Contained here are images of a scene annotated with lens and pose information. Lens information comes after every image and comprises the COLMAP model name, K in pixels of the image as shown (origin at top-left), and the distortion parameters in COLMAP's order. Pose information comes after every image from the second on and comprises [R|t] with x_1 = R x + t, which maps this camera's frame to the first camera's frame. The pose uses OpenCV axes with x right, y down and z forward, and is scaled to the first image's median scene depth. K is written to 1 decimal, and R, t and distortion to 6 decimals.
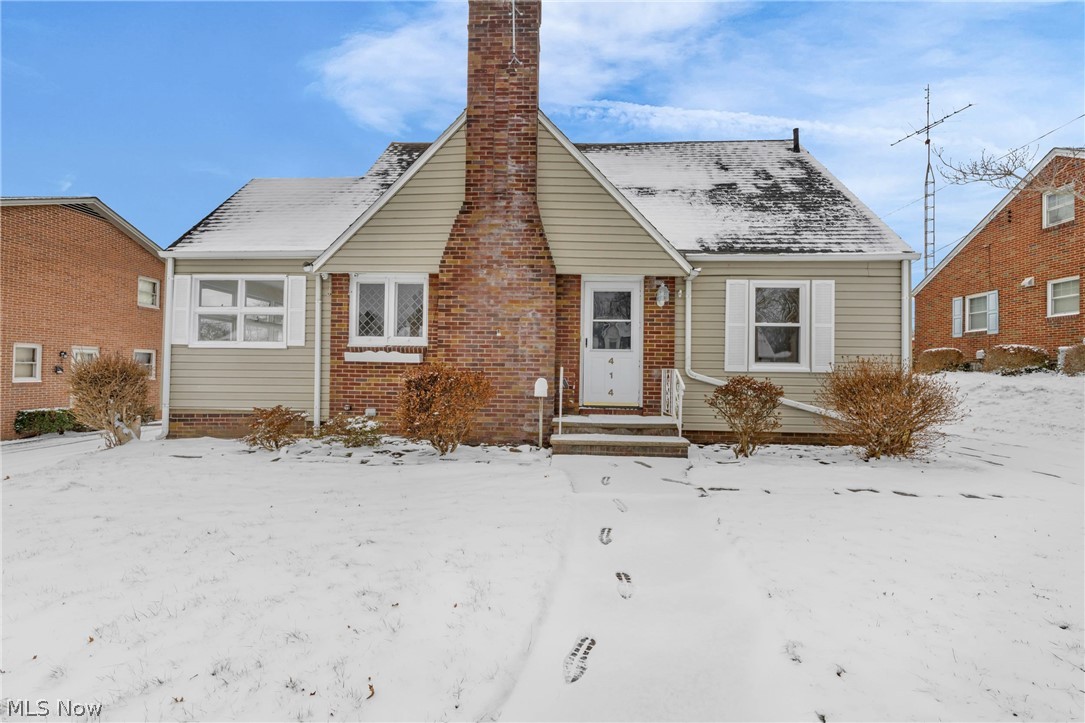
lens RADIAL K [[452.5, 0, 542.5], [0, 452.5, 361.5], [0, 0, 1]] dist [-0.000236, -0.000189]
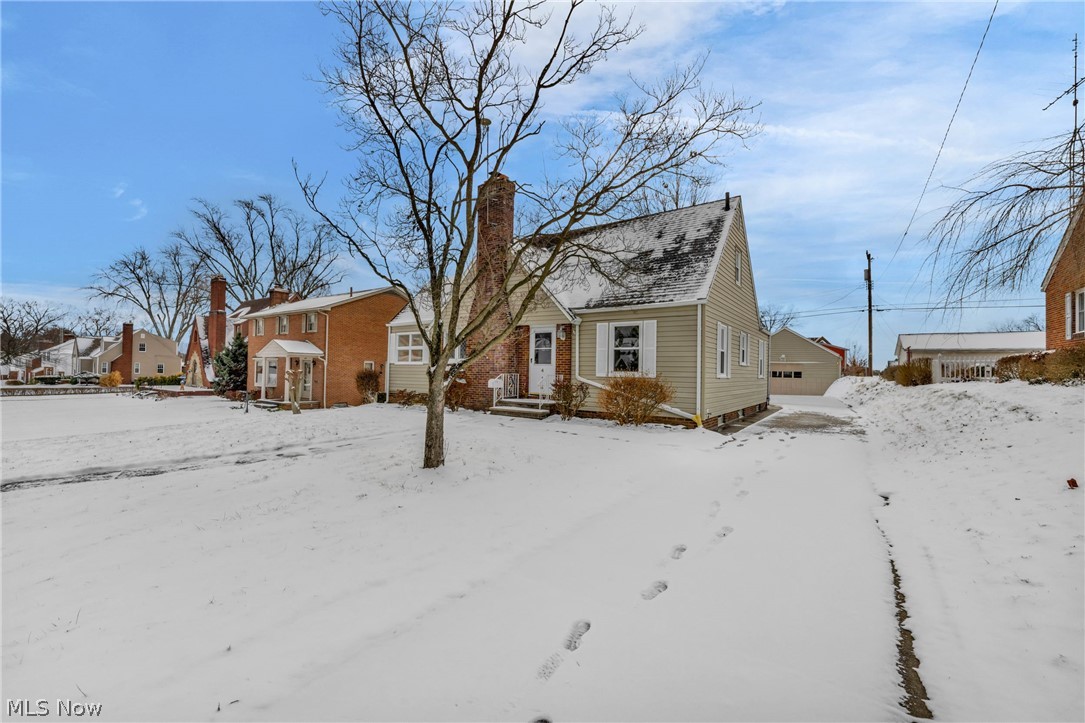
lens RADIAL K [[452.5, 0, 542.5], [0, 452.5, 361.5], [0, 0, 1]] dist [-0.000236, -0.000189]
pose [[0.835924, -0.010998, -0.548736, 1.168600], [0.005541, 0.999917, -0.011599, -0.016209], [0.548818, 0.006656, 0.835916, -0.547724]]
